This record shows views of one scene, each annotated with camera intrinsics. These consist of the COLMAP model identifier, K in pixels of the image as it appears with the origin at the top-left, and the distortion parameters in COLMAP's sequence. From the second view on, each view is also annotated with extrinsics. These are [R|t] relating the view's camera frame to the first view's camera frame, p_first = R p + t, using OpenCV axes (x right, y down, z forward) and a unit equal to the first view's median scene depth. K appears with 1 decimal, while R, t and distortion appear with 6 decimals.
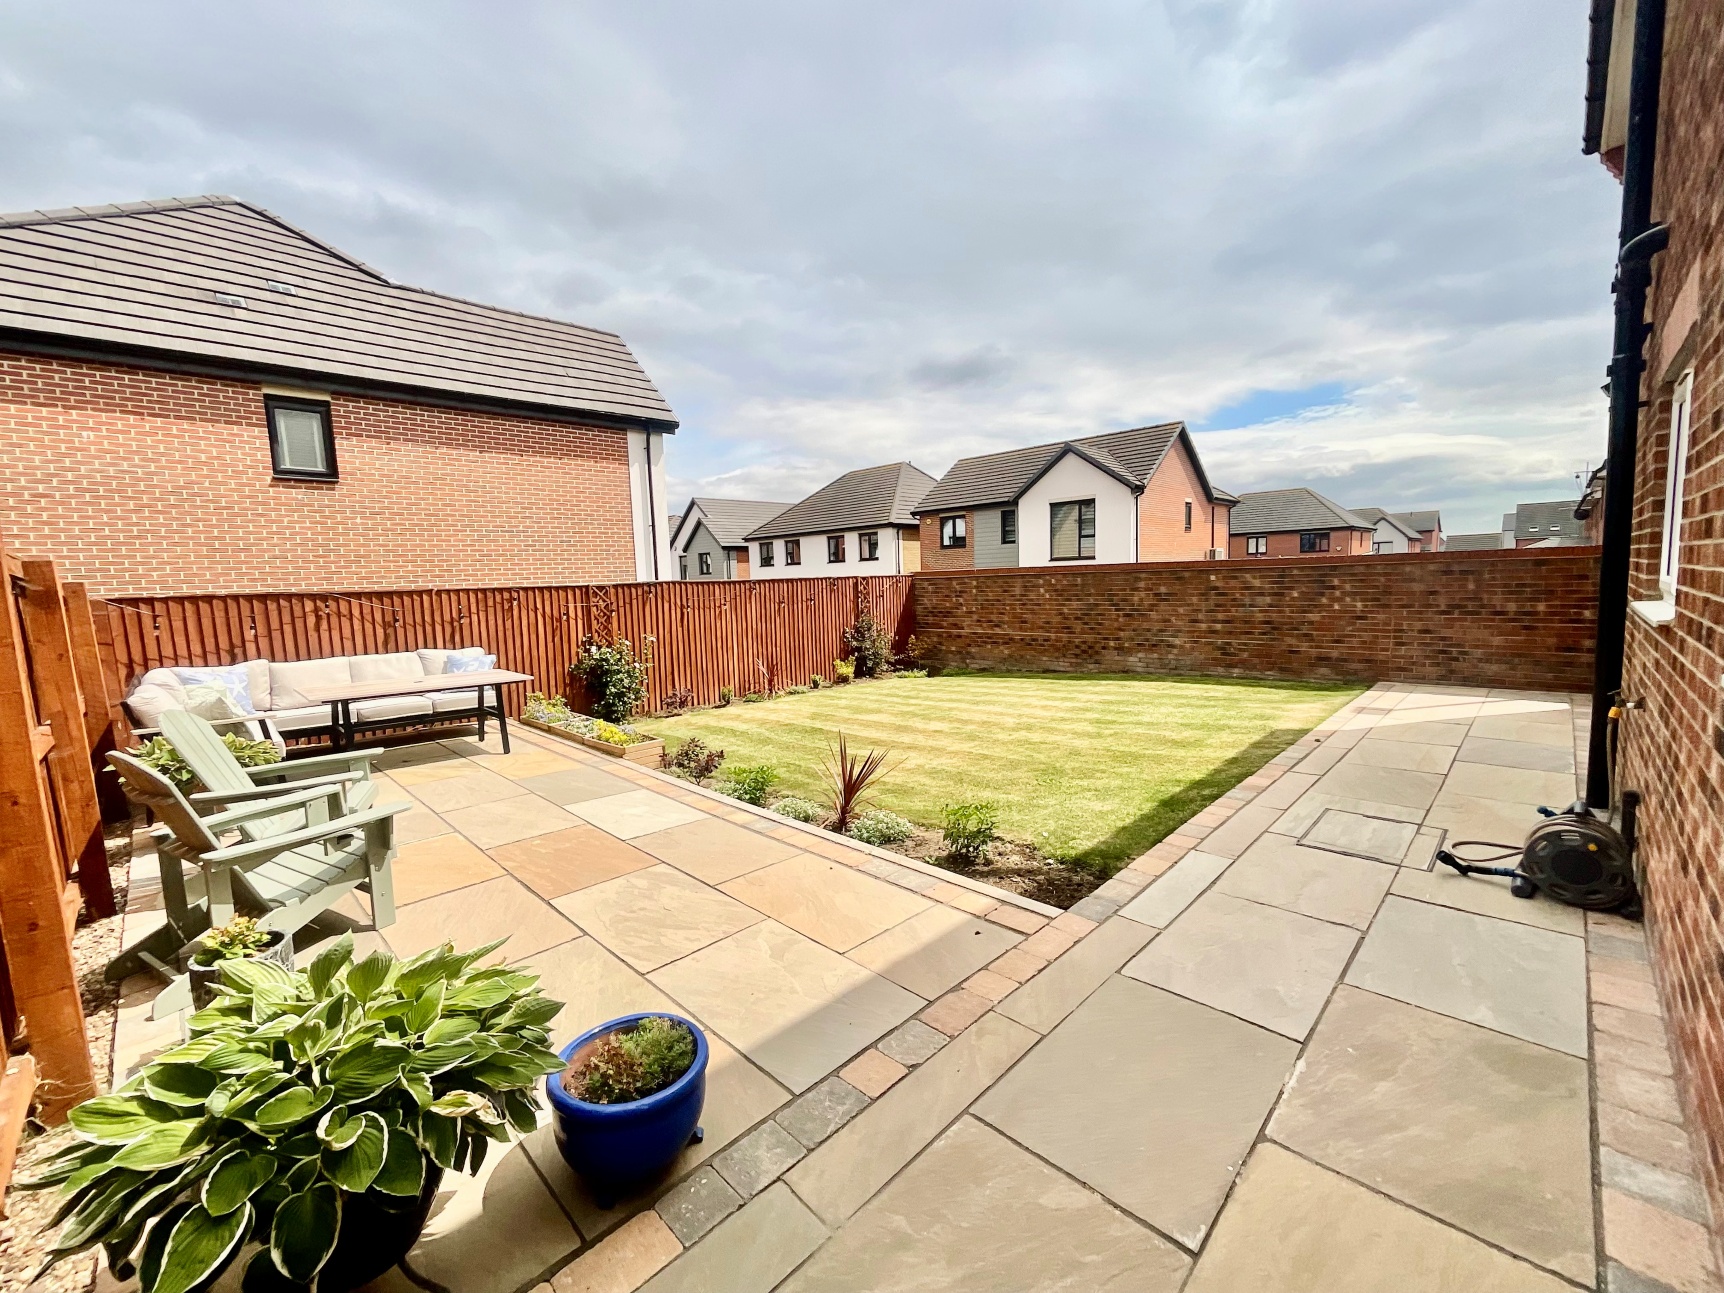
lens RADIAL K [[695.0, 0, 856.8], [0, 695.0, 656.5], [0, 0, 1]] dist [0.001966, 0.000101]
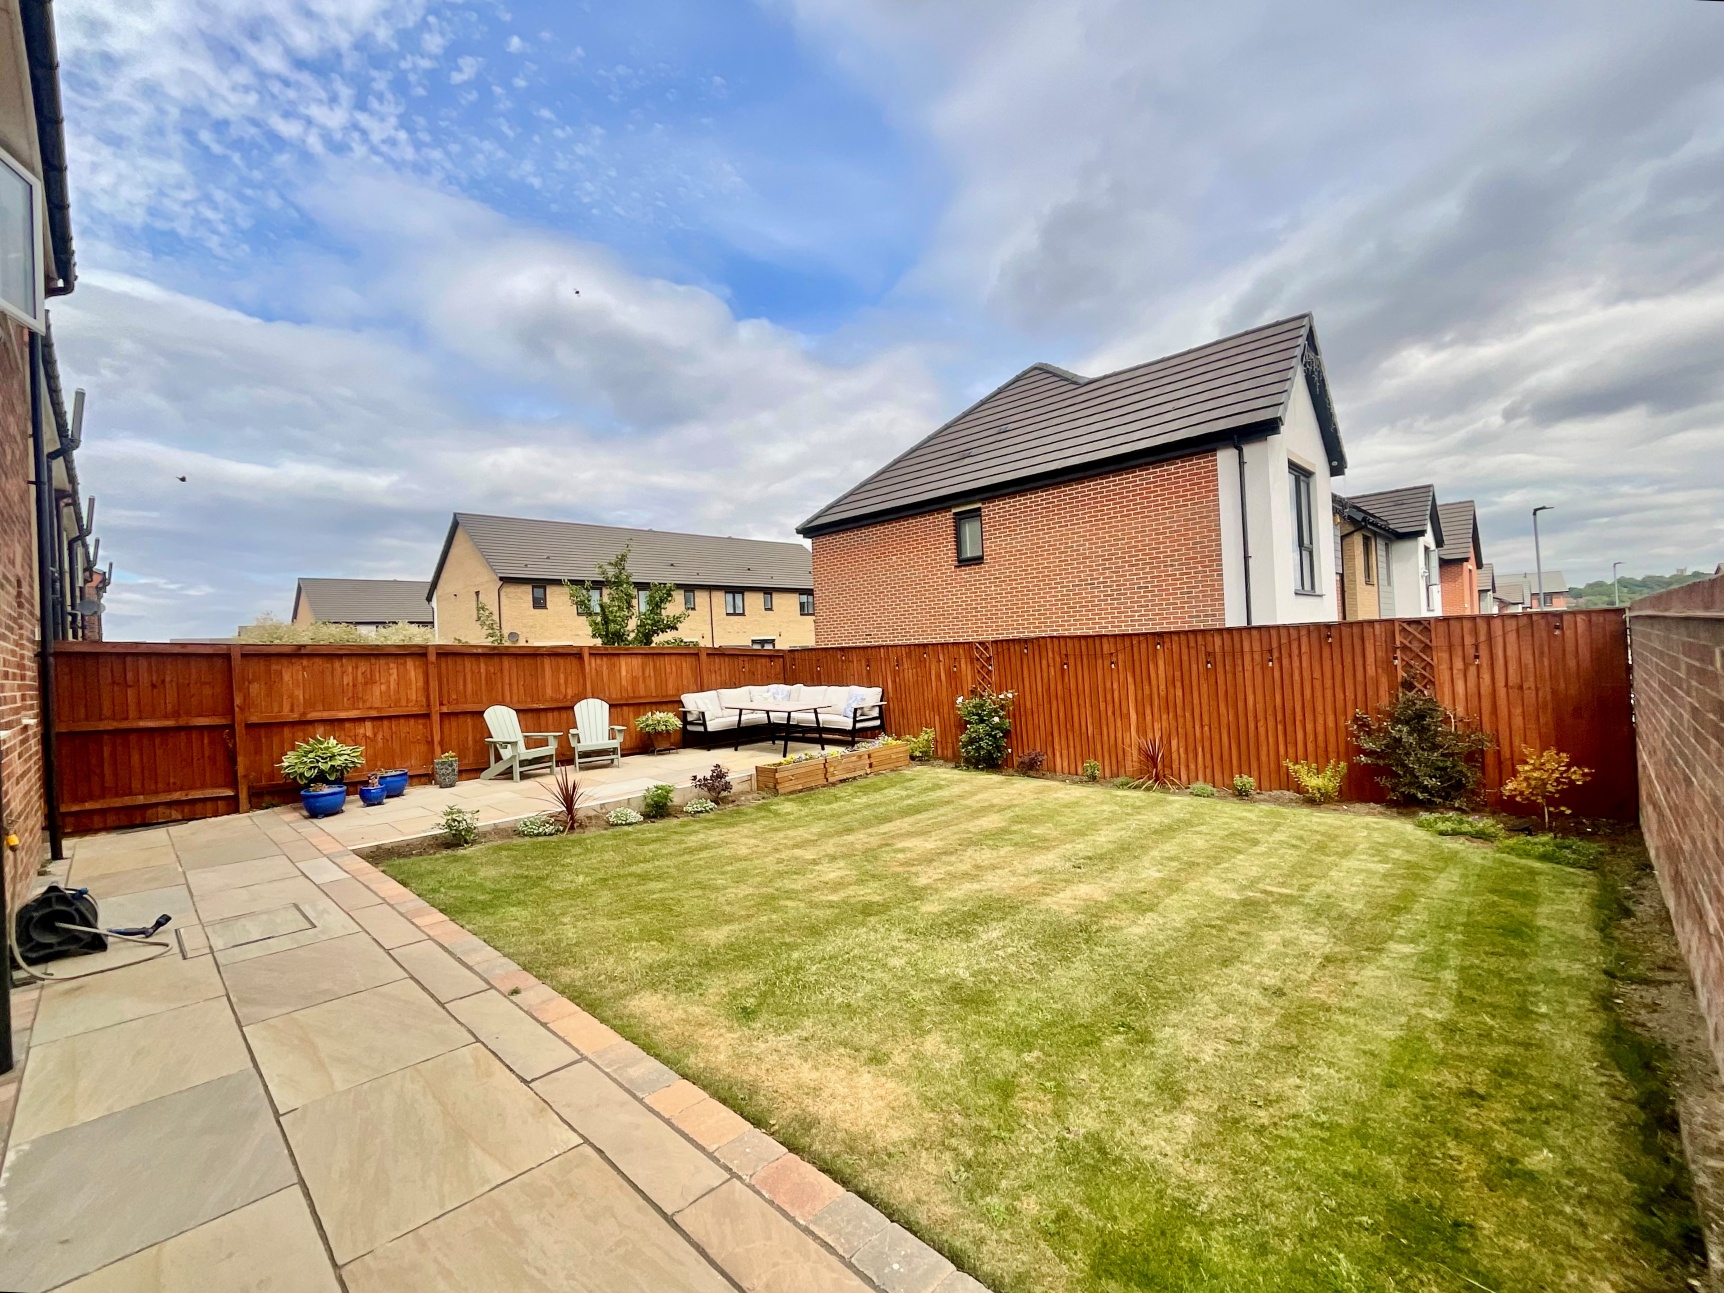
lens RADIAL K [[739.9, 0, 868.4], [0, 739.9, 641.5], [0, 0, 1]] dist [0.000317, 0.000150]
pose [[0.017166, 0.020747, -0.999637, 0.701129], [-0.066644, 0.997585, 0.019560, -0.099712], [0.997629, 0.066285, 0.018507, 0.709484]]
